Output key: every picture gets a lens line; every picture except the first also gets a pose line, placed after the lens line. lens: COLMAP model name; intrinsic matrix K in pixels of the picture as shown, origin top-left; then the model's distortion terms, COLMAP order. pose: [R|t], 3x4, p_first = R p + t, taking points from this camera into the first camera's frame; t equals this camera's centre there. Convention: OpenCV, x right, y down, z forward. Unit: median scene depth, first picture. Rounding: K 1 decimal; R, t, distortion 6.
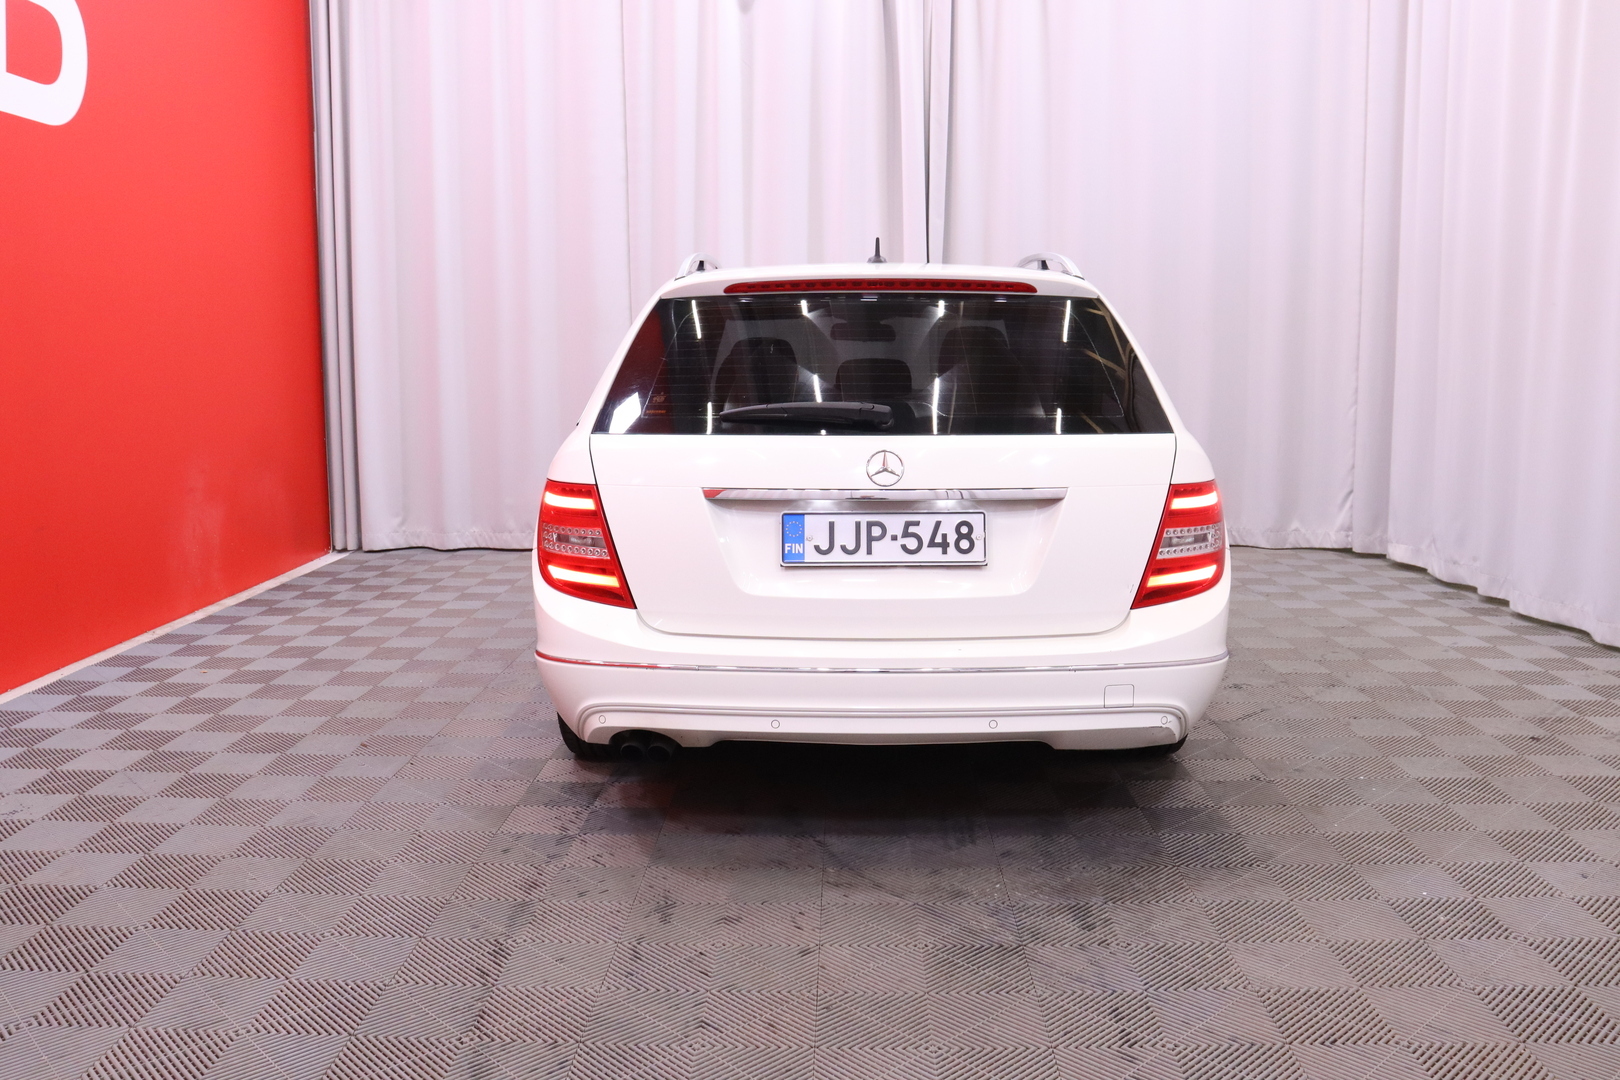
lens RADIAL K [[1315.9, 0, 810.0], [0, 1315.9, 540.0], [0, 0, 1]] dist [-0.075349, 0.004546]
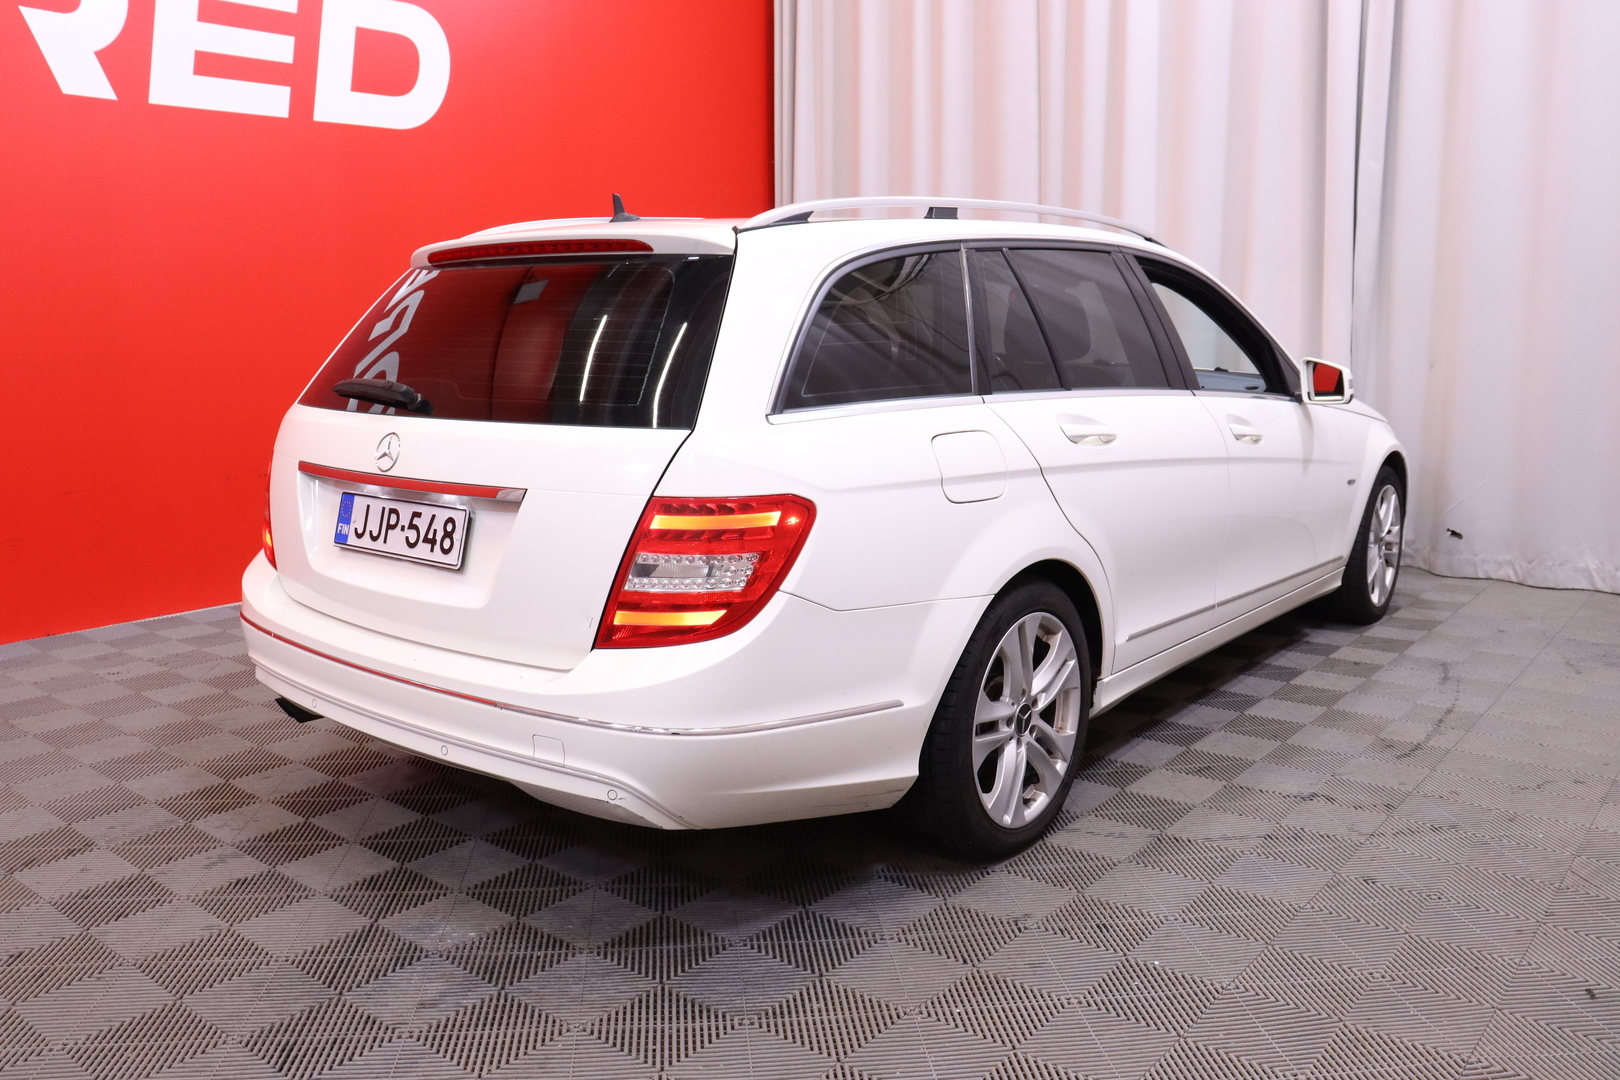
lens RADIAL K [[1315.9, 0, 810.0], [0, 1315.9, 540.0], [0, 0, 1]] dist [-0.075349, 0.004546]
pose [[0.778196, 0.106036, -0.619005, 0.843329], [-0.091936, 0.994259, 0.054737, -0.068968], [0.621256, 0.014313, 0.783477, 0.460574]]
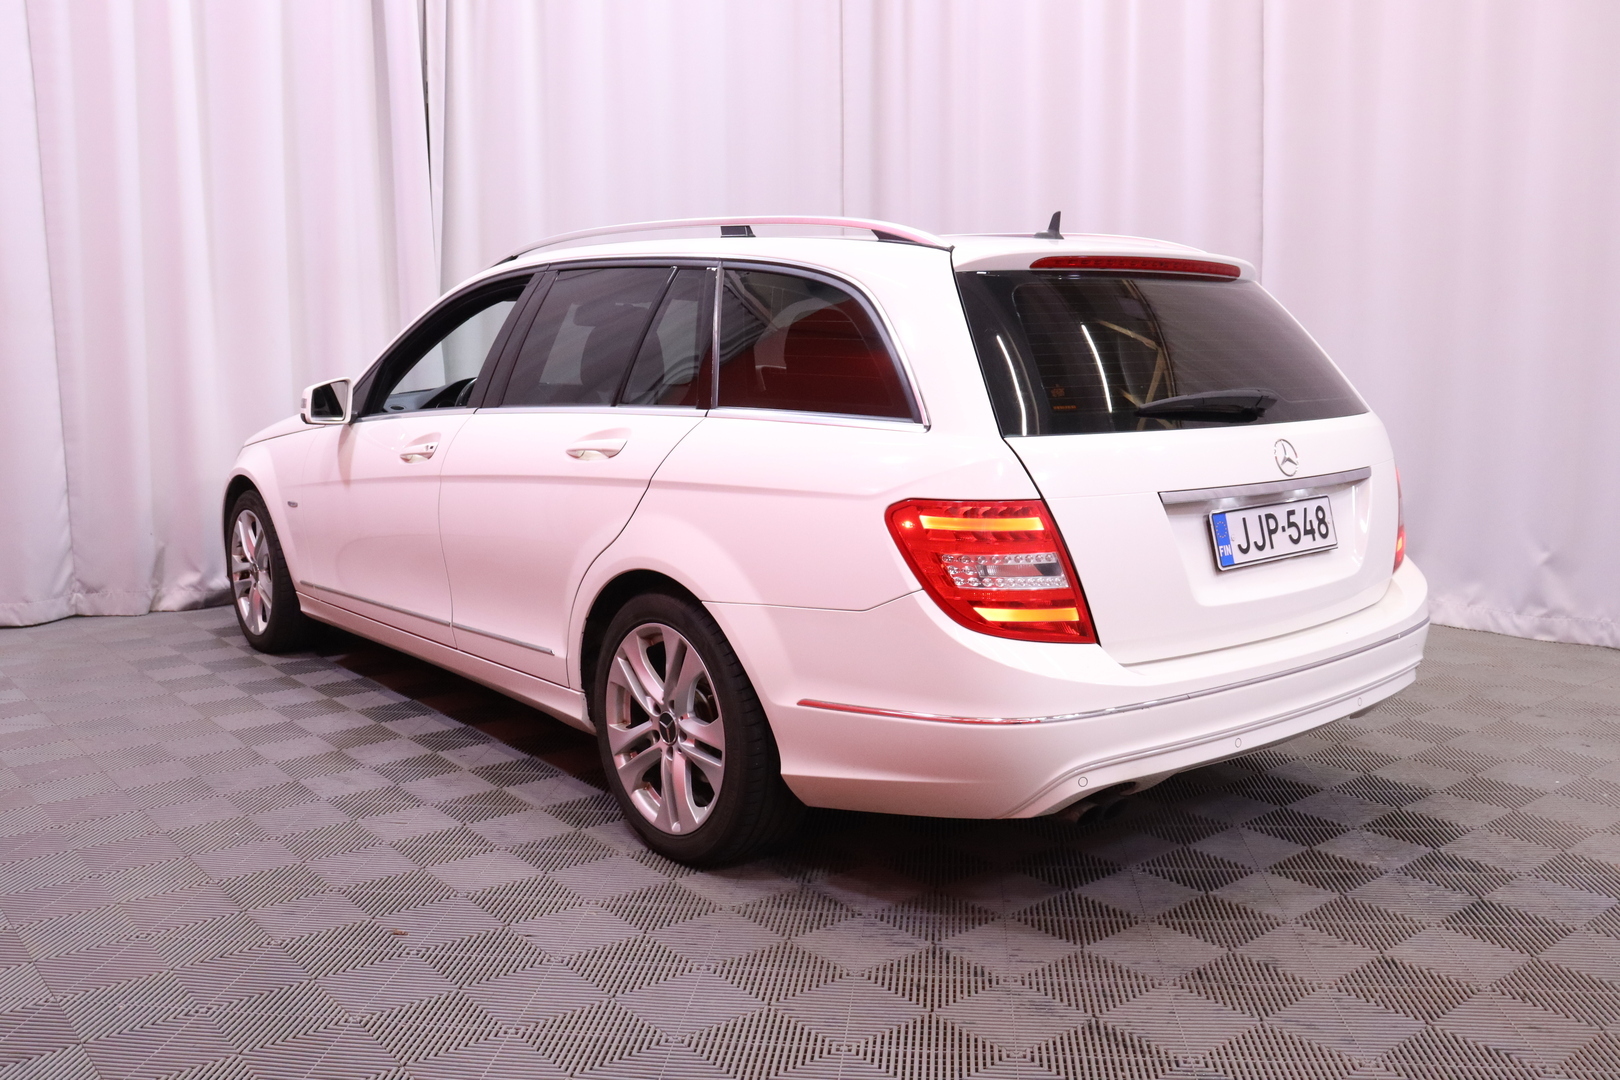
lens RADIAL K [[1389.9, 0, 810.0], [0, 1389.9, 540.0], [0, 0, 1]] dist [-0.060405, 0.006580]
pose [[0.759367, -0.095247, 0.643653, -0.844833], [0.098149, 0.994676, 0.031397, -0.059010], [-0.643217, 0.039332, 0.764673, 0.447990]]
